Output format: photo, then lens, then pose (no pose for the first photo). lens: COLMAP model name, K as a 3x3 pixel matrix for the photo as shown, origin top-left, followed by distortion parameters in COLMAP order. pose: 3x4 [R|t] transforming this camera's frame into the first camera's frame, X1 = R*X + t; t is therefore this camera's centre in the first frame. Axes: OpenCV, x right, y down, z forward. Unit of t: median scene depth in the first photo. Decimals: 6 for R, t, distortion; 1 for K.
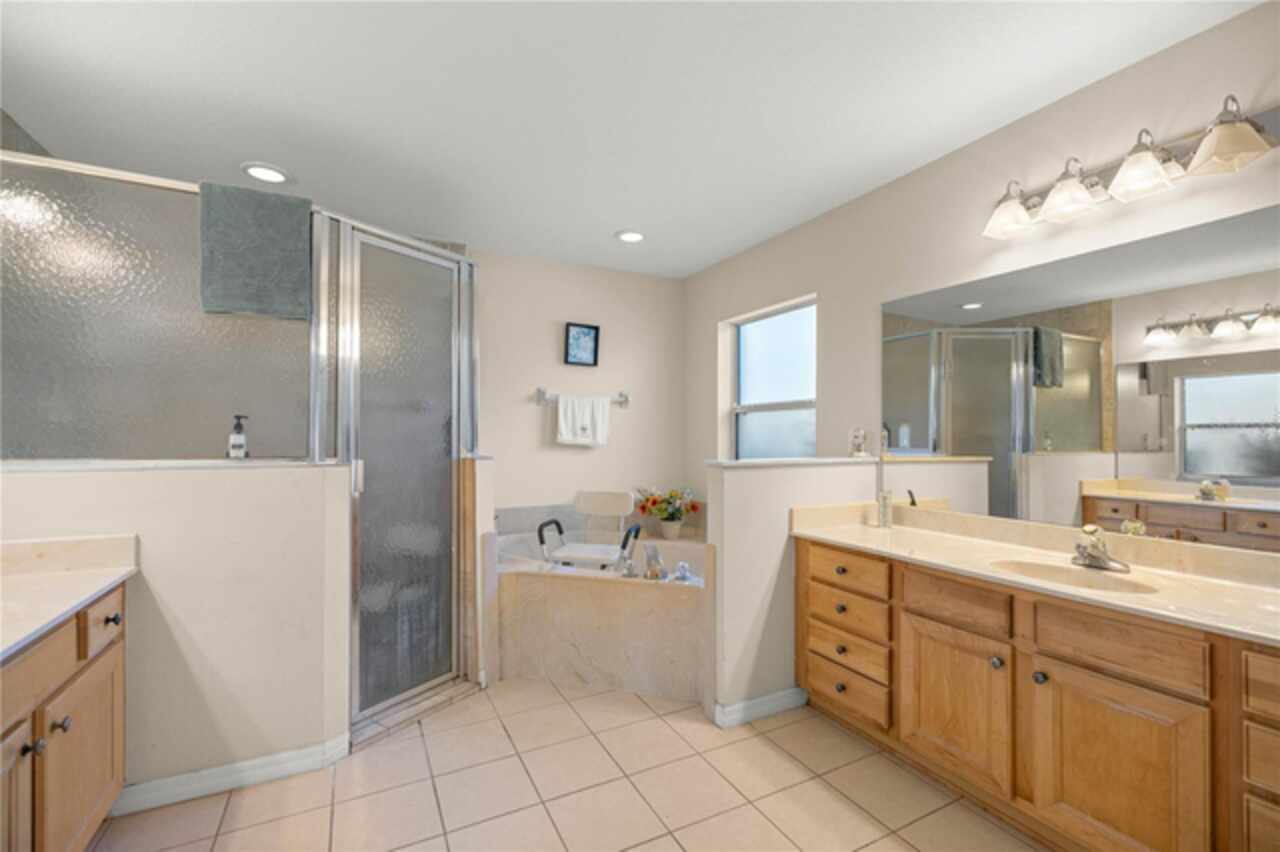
lens RADIAL K [[546.6, 0, 649.2], [0, 546.6, 431.7], [0, 0, 1]] dist [0.007796, 0.000002]
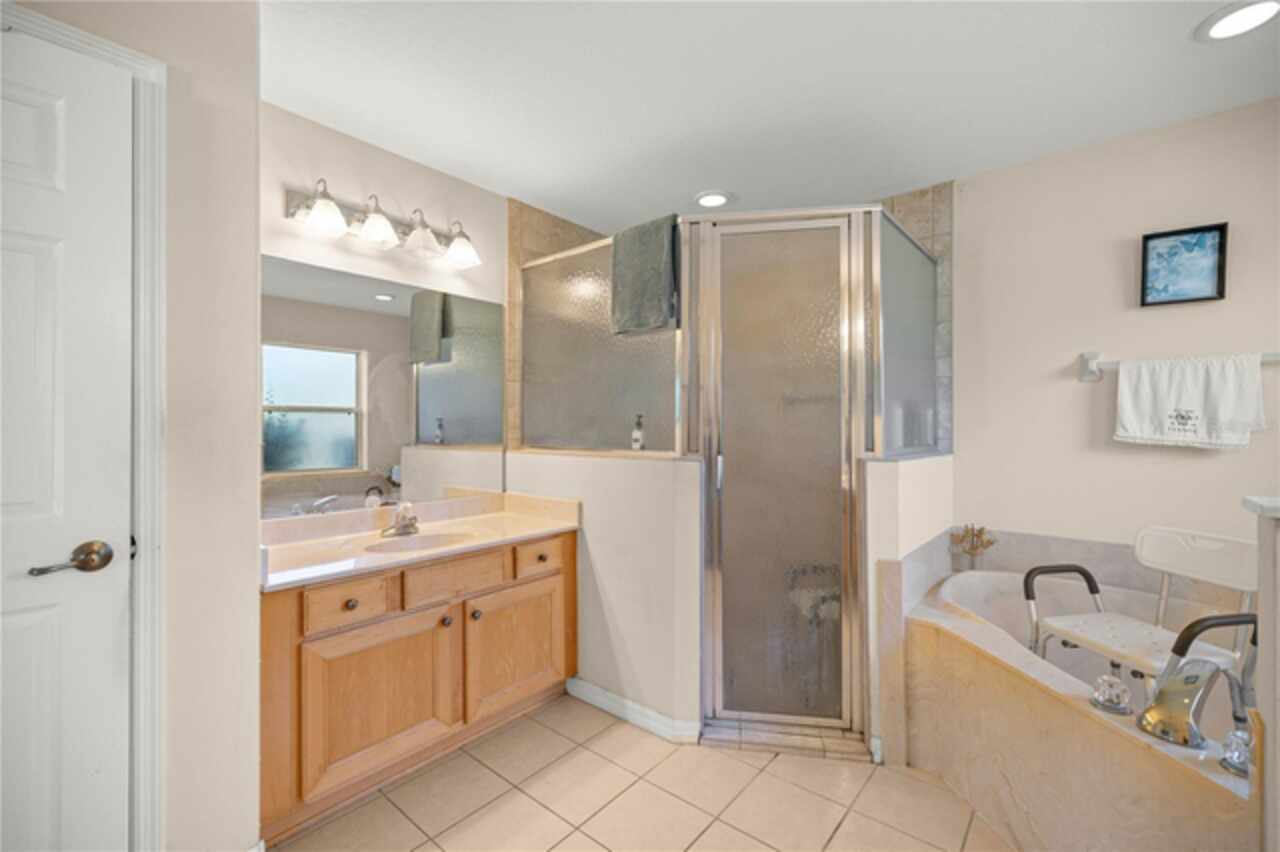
lens RADIAL K [[546.6, 0, 644.4], [0, 546.6, 426.1], [0, 0, 1]] dist [0.007796, 0.000002]
pose [[0.377274, -0.003815, -0.926094, 0.293582], [0.011004, 0.999939, 0.000364, -0.003538], [0.926036, -0.010328, 0.377293, 0.431479]]
